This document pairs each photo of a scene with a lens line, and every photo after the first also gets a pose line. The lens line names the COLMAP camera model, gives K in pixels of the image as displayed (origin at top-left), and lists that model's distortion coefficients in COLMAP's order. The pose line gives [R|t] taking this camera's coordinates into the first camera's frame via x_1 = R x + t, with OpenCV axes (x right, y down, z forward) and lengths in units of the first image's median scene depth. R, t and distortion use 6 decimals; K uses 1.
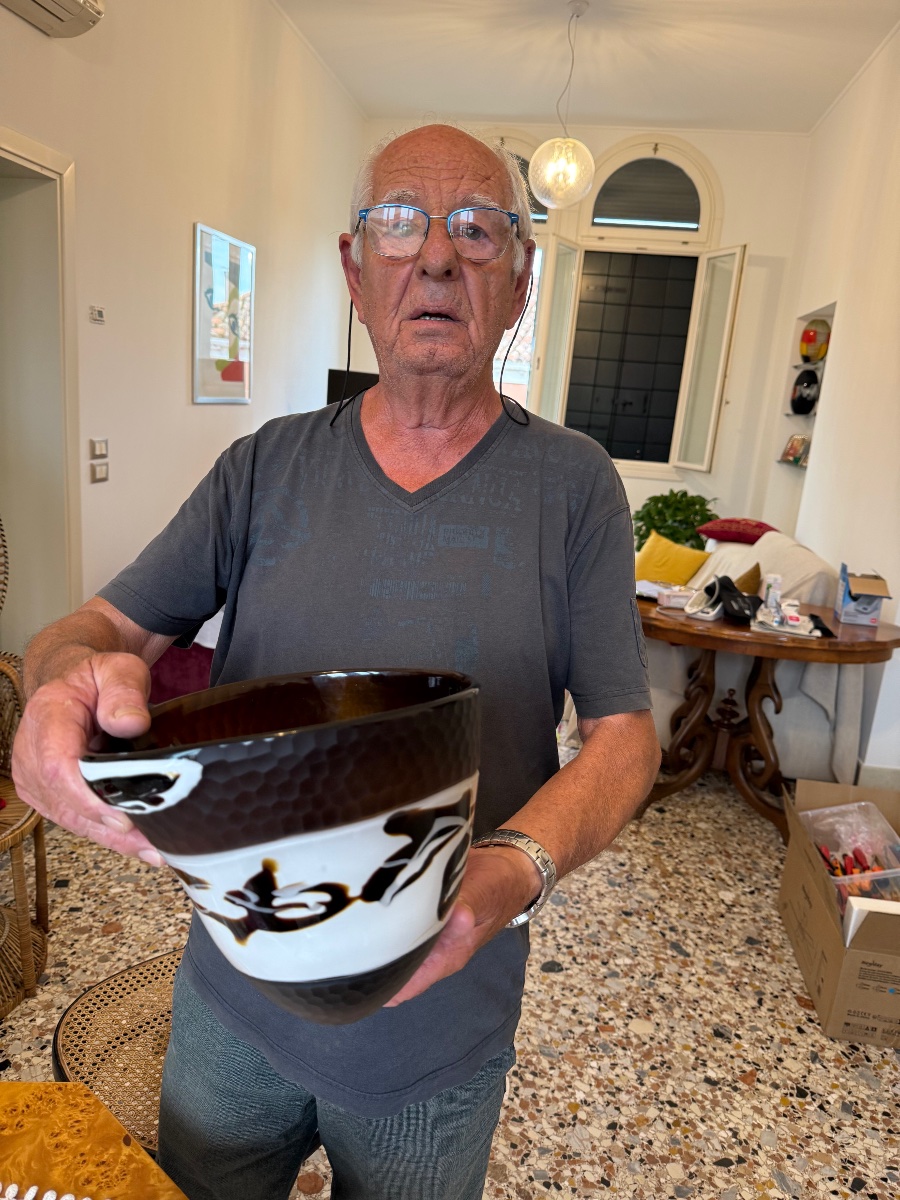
lens RADIAL K [[834.7, 0, 449.2], [0, 834.7, 540.0], [0, 0, 1]] dist [0.006551, -0.054076]
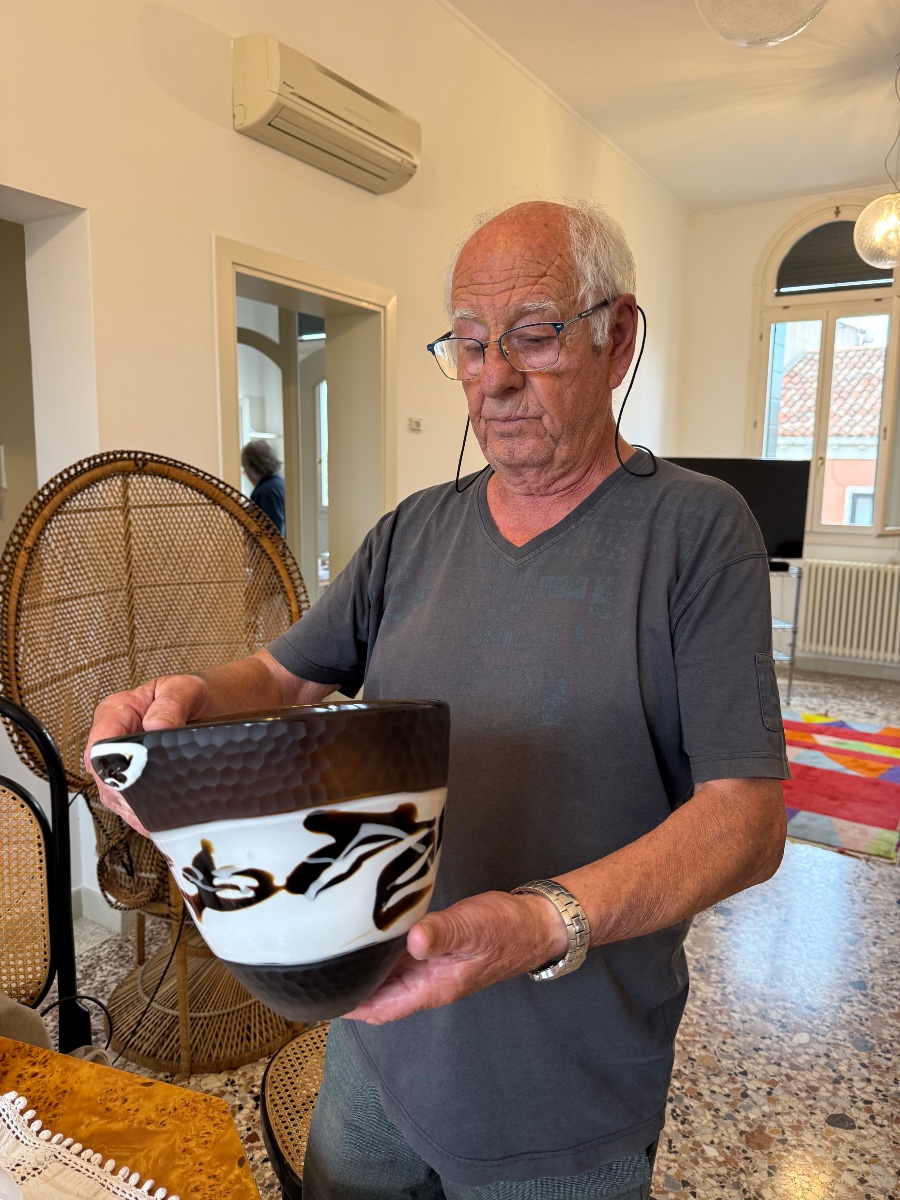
lens RADIAL K [[842.3, 0, 450.6], [0, 842.3, 532.3], [0, 0, 1]] dist [-0.019117, 0.006206]
pose [[0.924952, -0.048059, -0.377034, 0.262777], [0.002210, 0.992637, -0.121106, 0.049490], [0.380078, 0.111184, 0.918248, 0.010625]]
